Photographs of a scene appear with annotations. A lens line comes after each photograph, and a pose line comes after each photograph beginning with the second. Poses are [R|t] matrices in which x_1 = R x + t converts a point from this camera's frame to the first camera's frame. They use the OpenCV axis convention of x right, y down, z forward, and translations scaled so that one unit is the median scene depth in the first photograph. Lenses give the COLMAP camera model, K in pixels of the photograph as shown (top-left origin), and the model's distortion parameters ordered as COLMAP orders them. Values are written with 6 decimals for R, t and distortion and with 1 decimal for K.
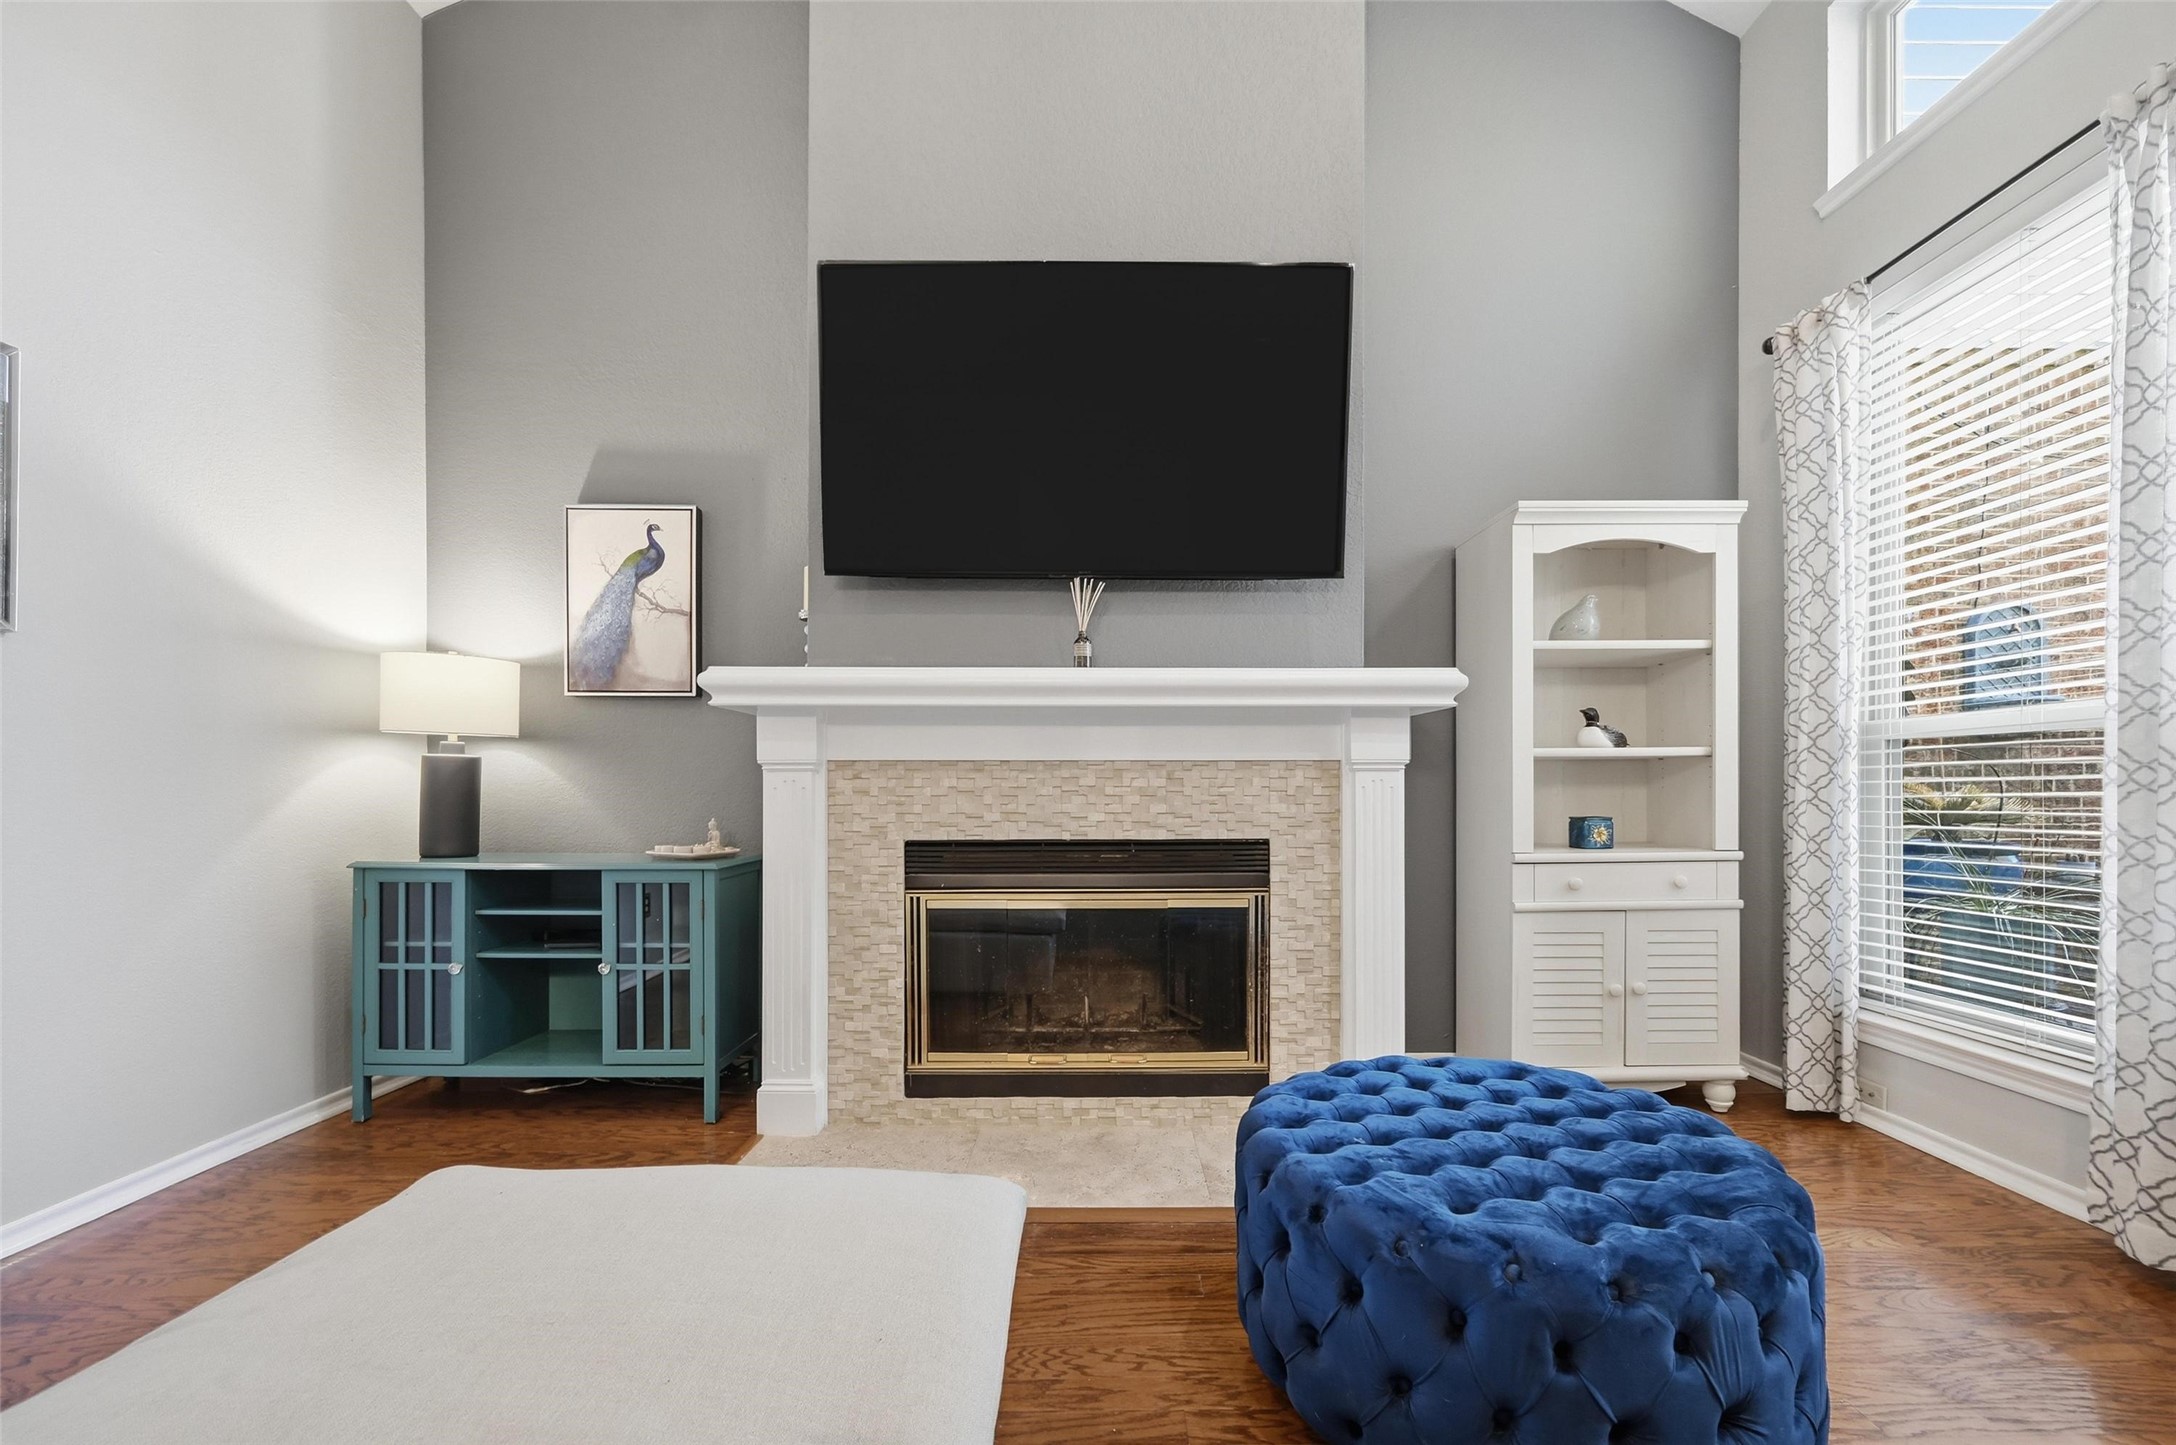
lens RADIAL K [[863.8, 0, 1100.9], [0, 863.8, 782.7], [0, 0, 1]] dist [-0.001529, -0.000307]
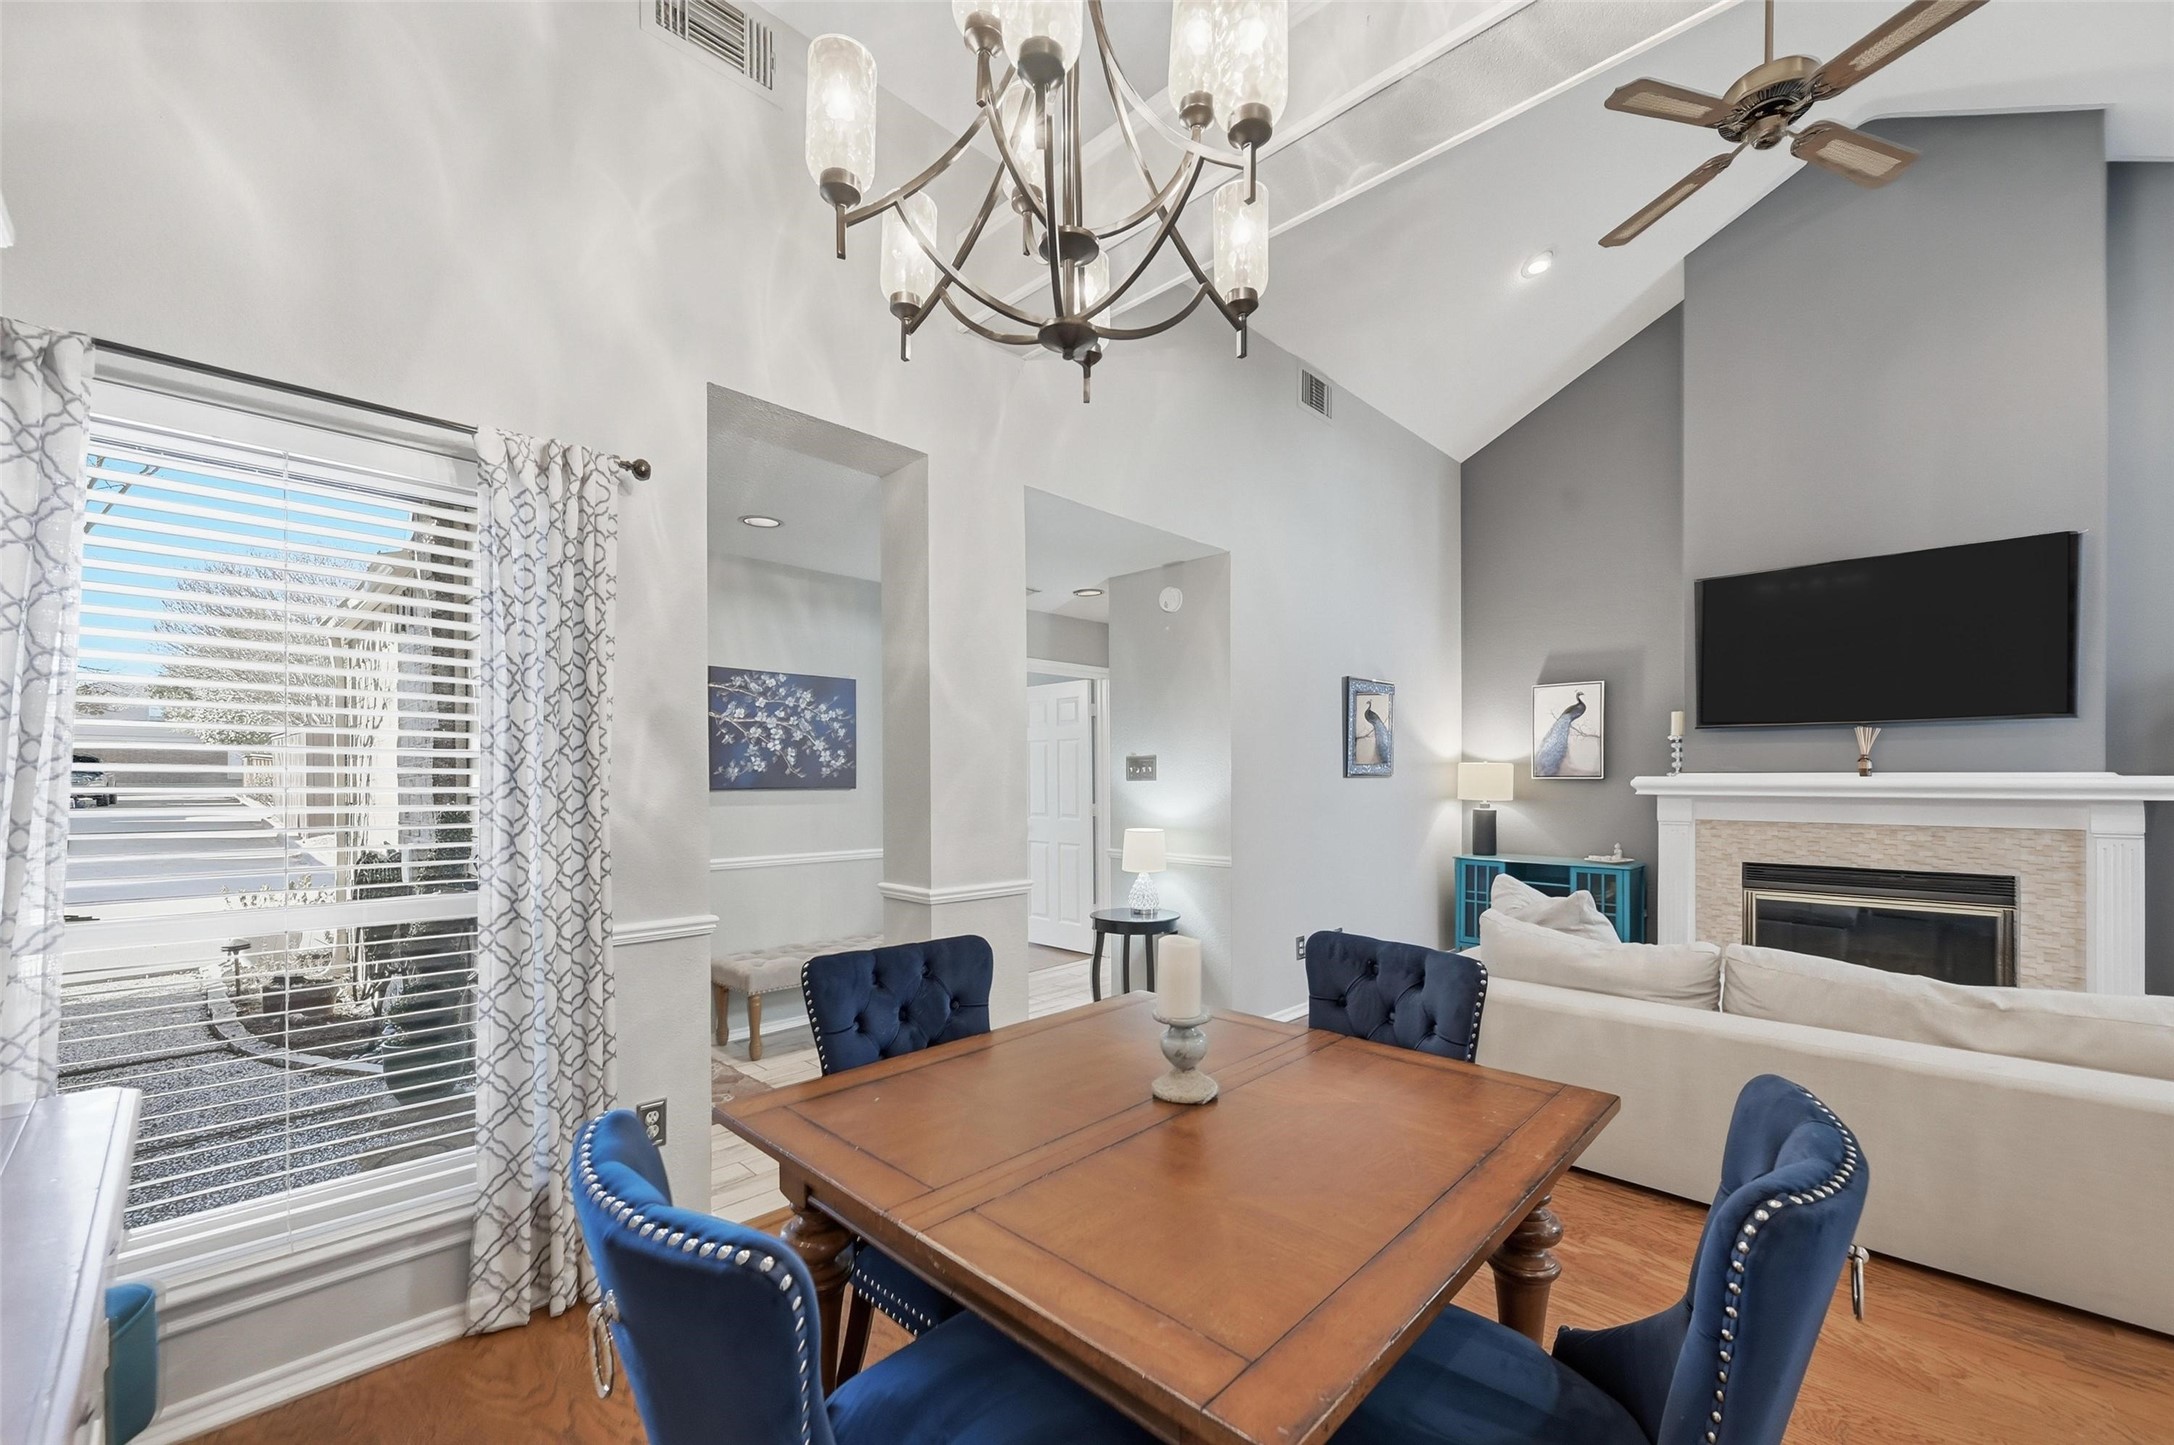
lens RADIAL K [[863.0, 0, 1099.8], [0, 863.0, 782.6], [0, 0, 1]] dist [-0.001529, -0.000307]
pose [[0.706745, 0.003017, -0.707462, 0.117888], [0.001715, 0.999981, 0.005977, -0.124035], [0.707466, -0.005437, 0.706726, -1.365975]]
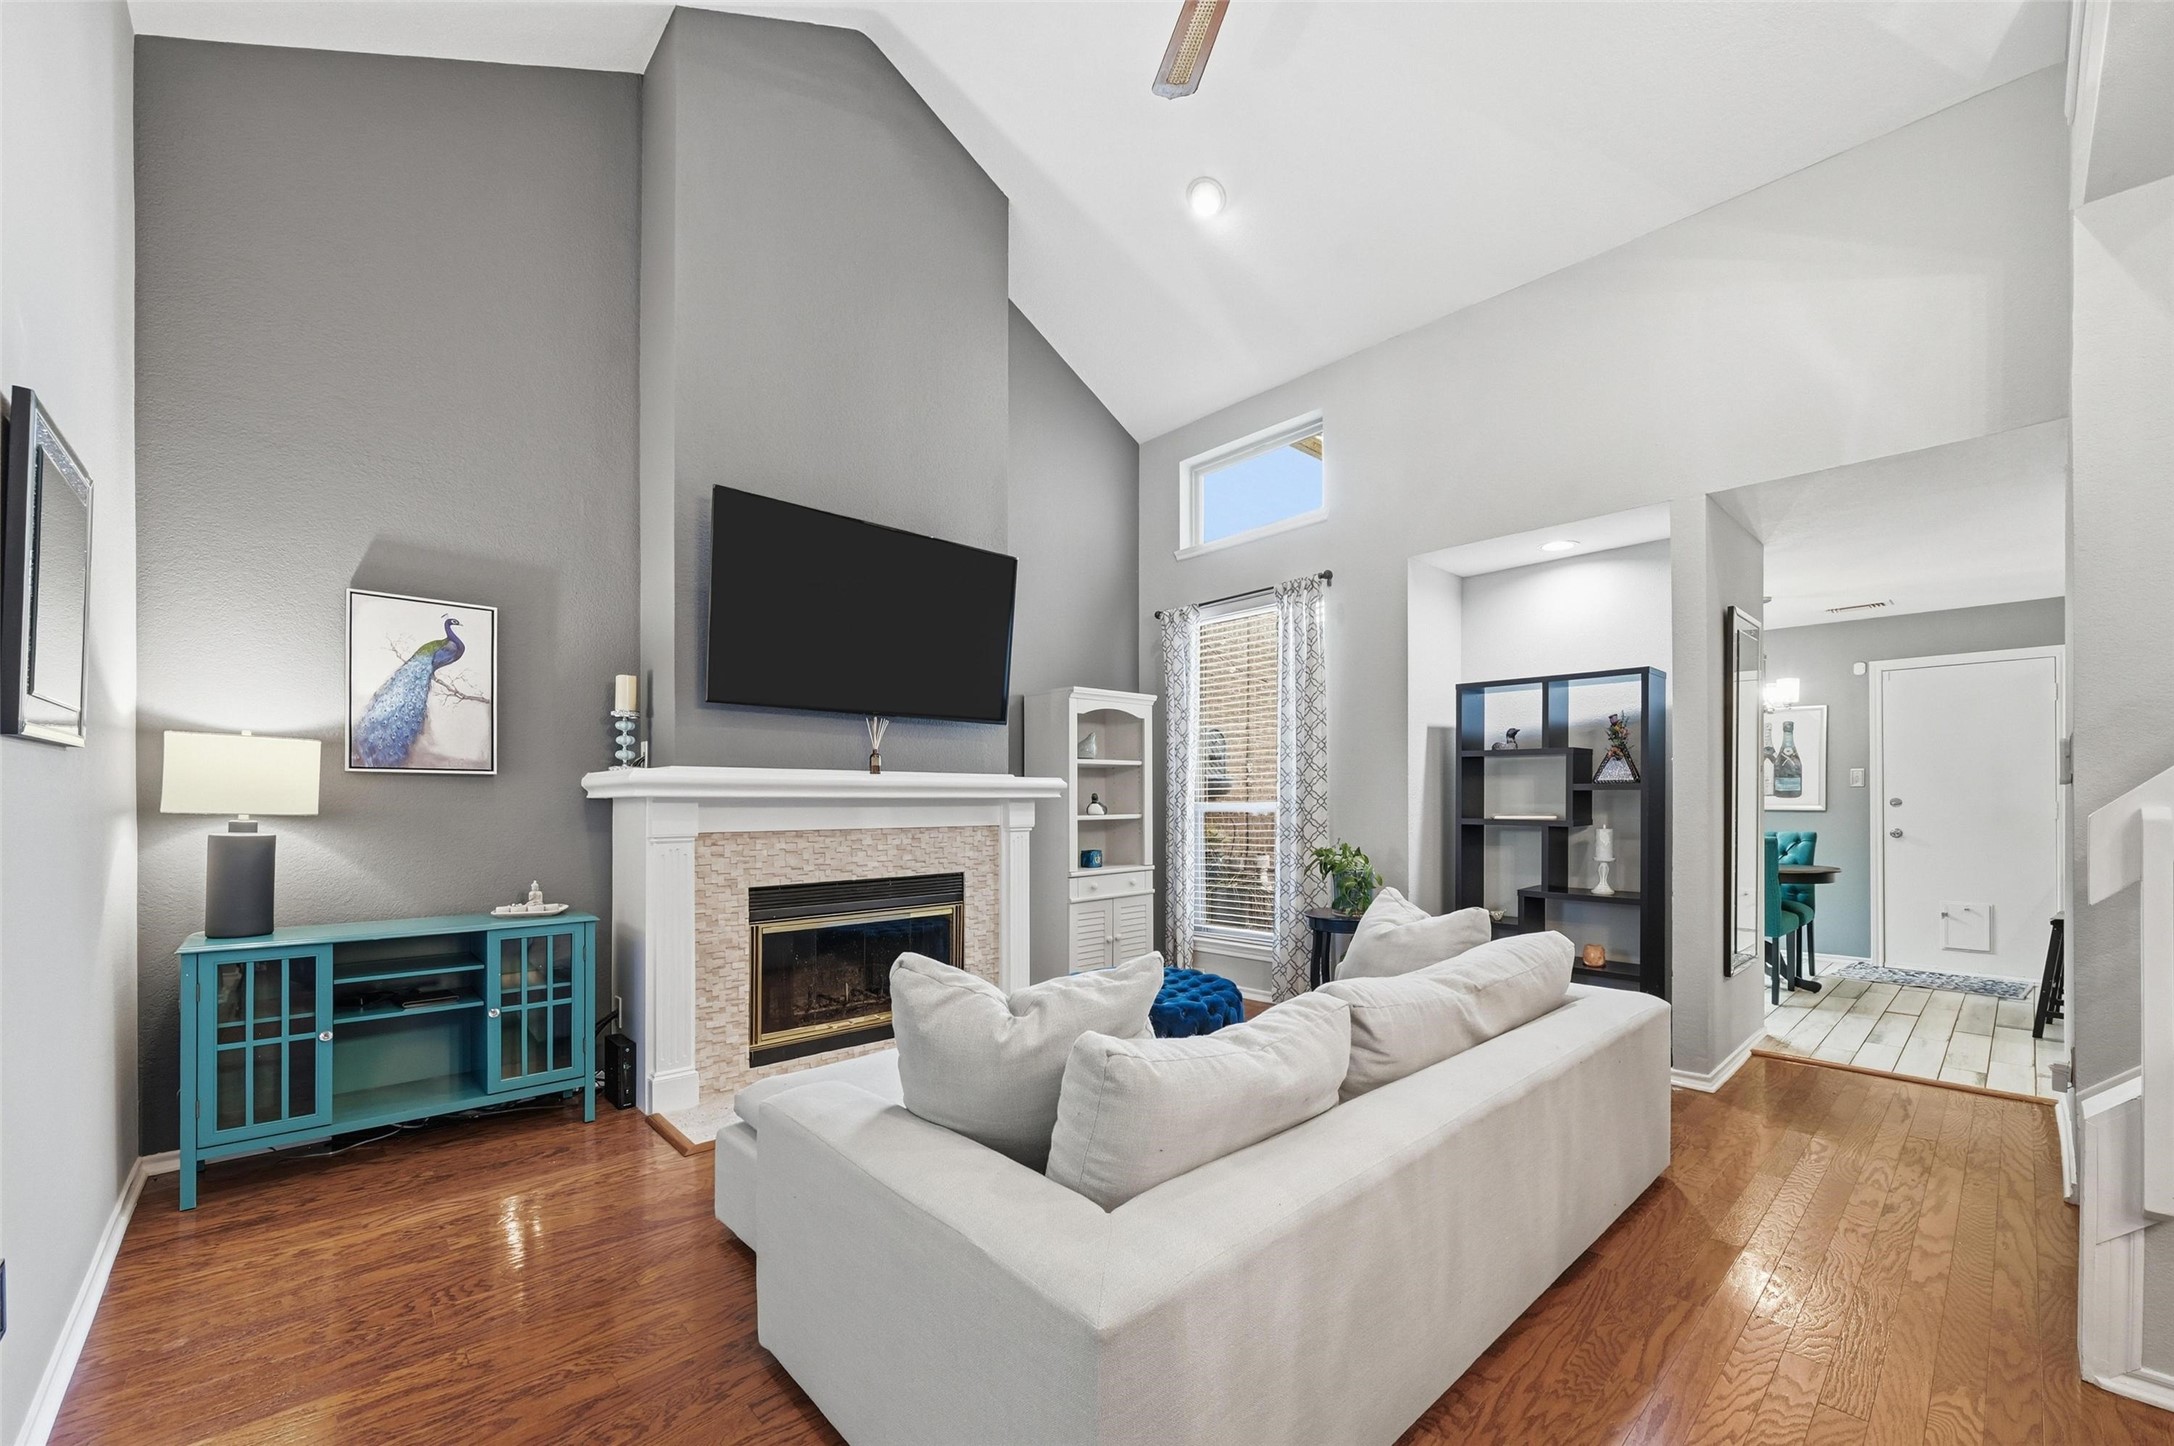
lens RADIAL K [[863.0, 0, 1099.8], [0, 863.0, 783.1], [0, 0, 1]] dist [-0.001529, -0.000307]
pose [[0.739696, 0.012784, 0.672820, -0.756800], [-0.001221, 0.999843, -0.017655, -0.081212], [-0.672940, 0.012238, 0.739596, -0.446158]]
